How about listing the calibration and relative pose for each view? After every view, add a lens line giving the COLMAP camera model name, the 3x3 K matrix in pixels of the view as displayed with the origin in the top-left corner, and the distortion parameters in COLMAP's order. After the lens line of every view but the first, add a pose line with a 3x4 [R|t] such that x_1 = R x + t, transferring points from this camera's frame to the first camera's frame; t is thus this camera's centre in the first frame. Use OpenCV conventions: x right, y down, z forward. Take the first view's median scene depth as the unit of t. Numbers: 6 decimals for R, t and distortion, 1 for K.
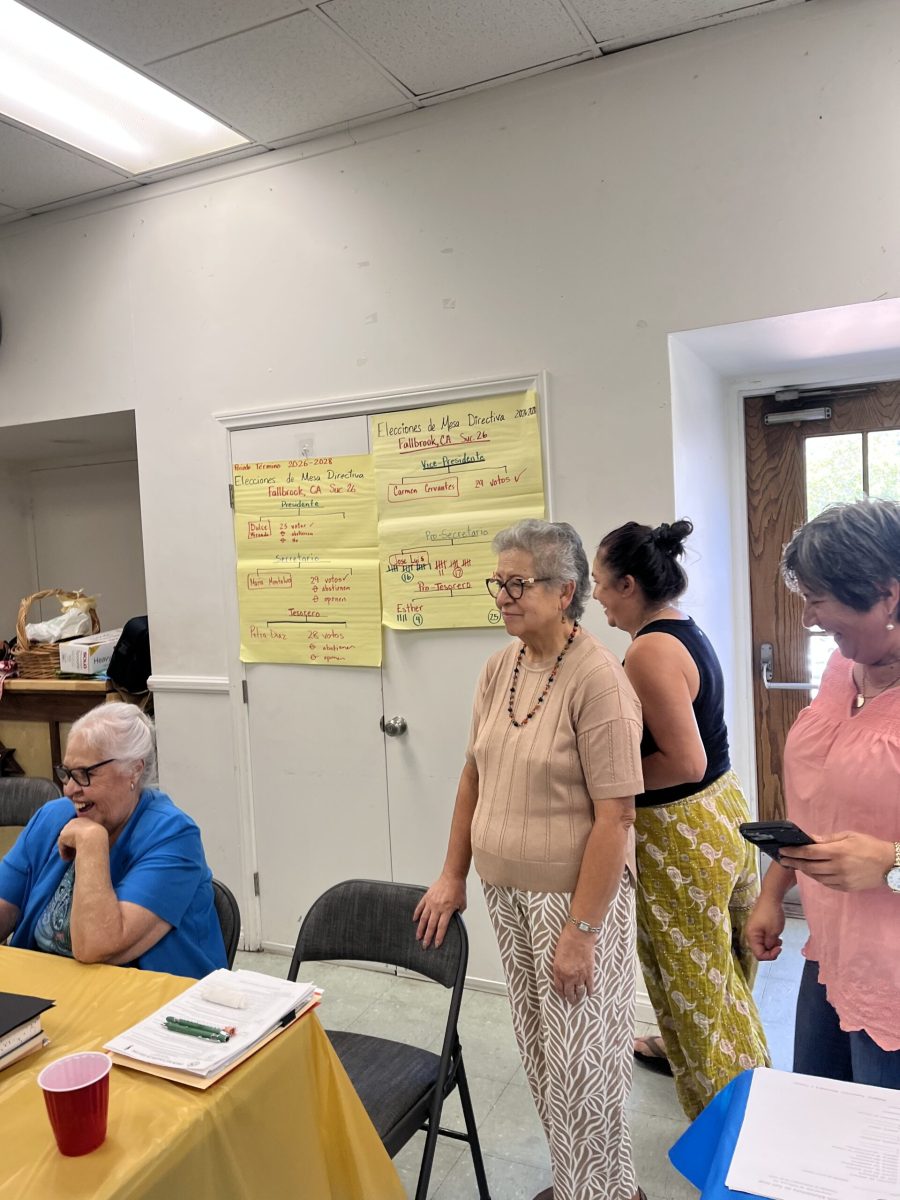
lens RADIAL K [[904.1, 0, 452.2], [0, 904.1, 596.8], [0, 0, 1]] dist [0.037665, -0.009172]
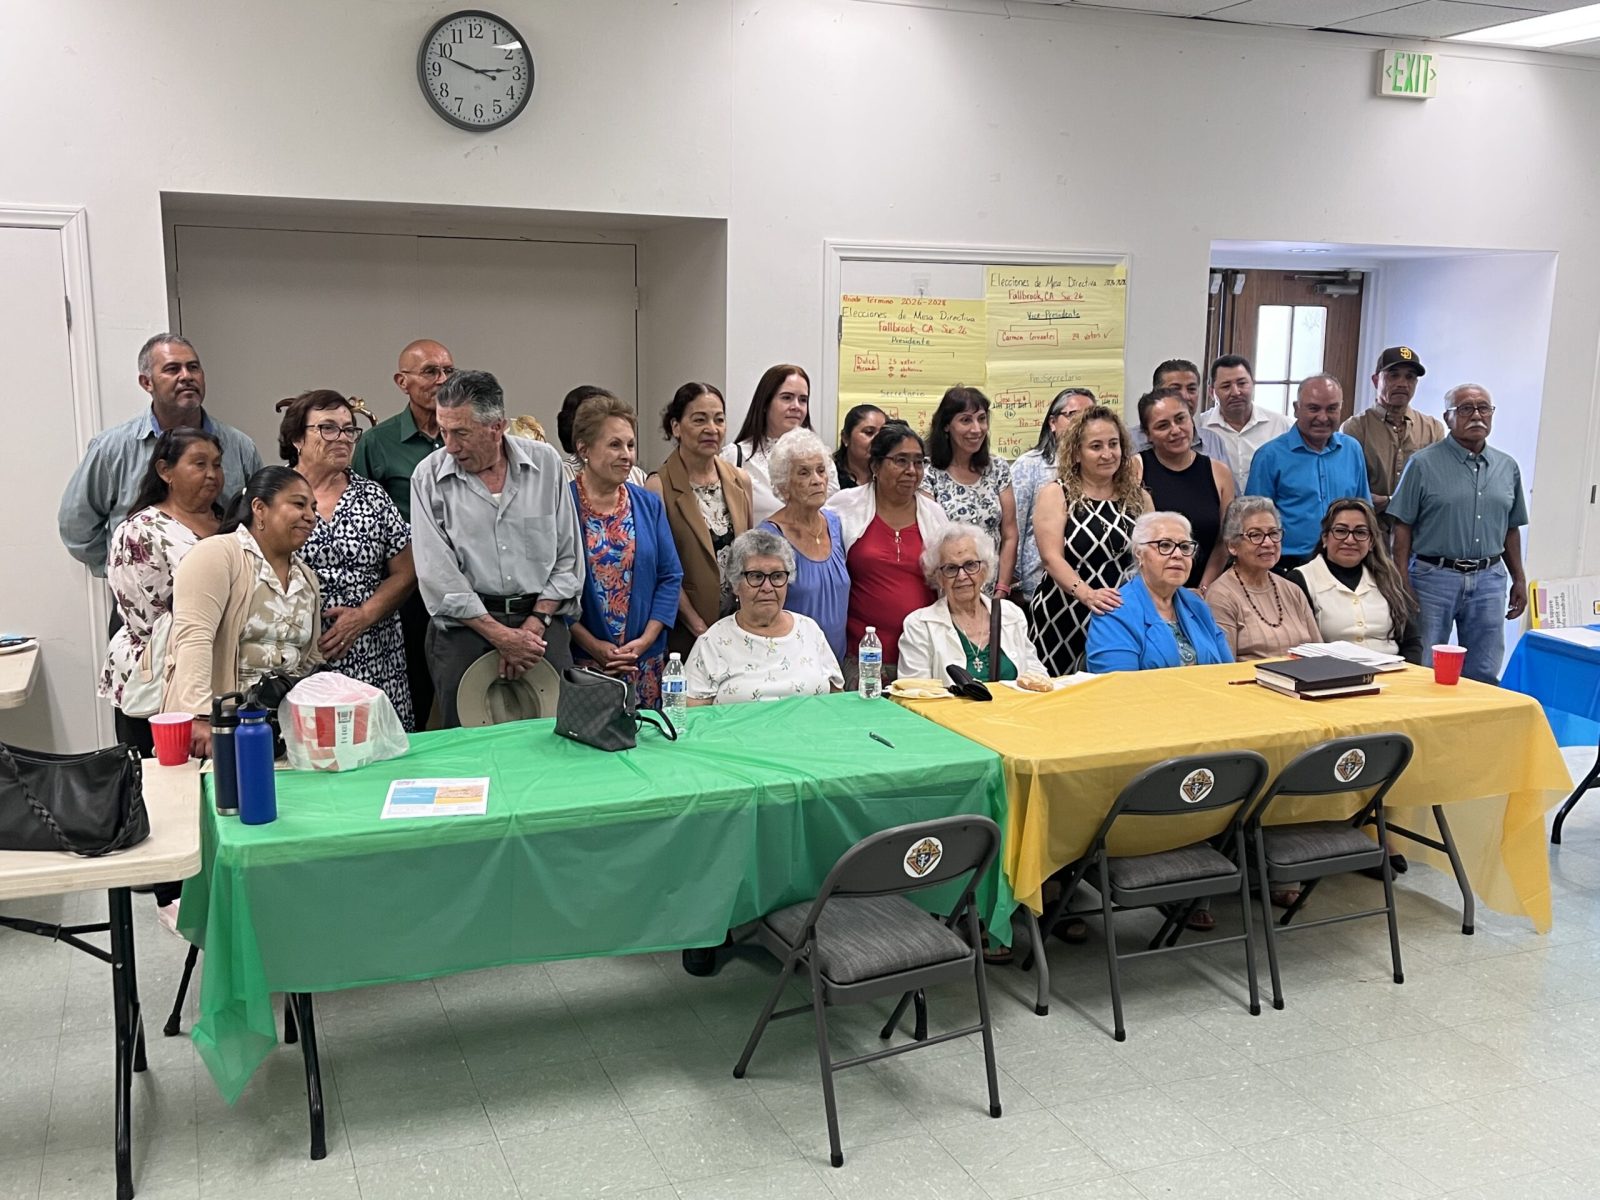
lens RADIAL K [[1515.4, 0, 795.5], [0, 1515.4, 608.2], [0, 0, 1]] dist [0.023474, 0.000000]
pose [[0.661262, -0.081270, 0.745739, -1.616680], [-0.000098, 0.994105, 0.108424, 0.013975], [-0.750155, -0.071770, 0.657356, -0.069341]]
